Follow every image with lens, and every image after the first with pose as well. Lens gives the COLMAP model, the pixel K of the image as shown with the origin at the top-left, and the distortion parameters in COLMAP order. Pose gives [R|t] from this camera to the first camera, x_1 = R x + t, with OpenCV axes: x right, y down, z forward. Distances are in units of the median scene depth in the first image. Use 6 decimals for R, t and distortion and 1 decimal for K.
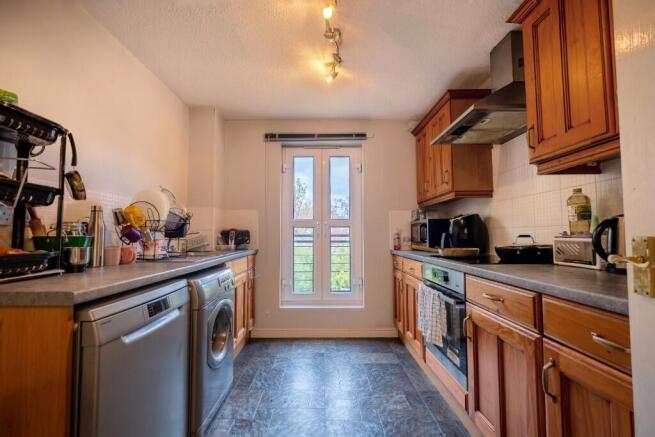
lens RADIAL K [[290.1, 0, 325.2], [0, 290.1, 220.4], [0, 0, 1]] dist [-0.000348, -0.000222]
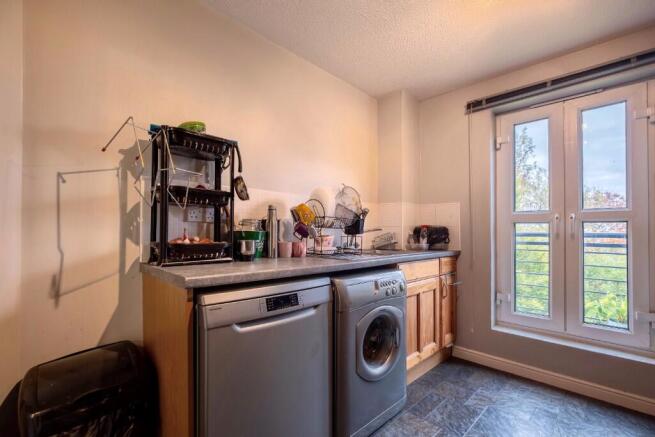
lens RADIAL K [[296.3, 0, 317.3], [0, 296.3, 227.7], [0, 0, 1]] dist [0.000219, -0.000132]
pose [[0.692949, 0.001181, -0.720986, 0.126420], [0.022909, 0.999458, 0.023656, 0.010289], [0.720623, -0.032909, 0.692546, 0.201804]]
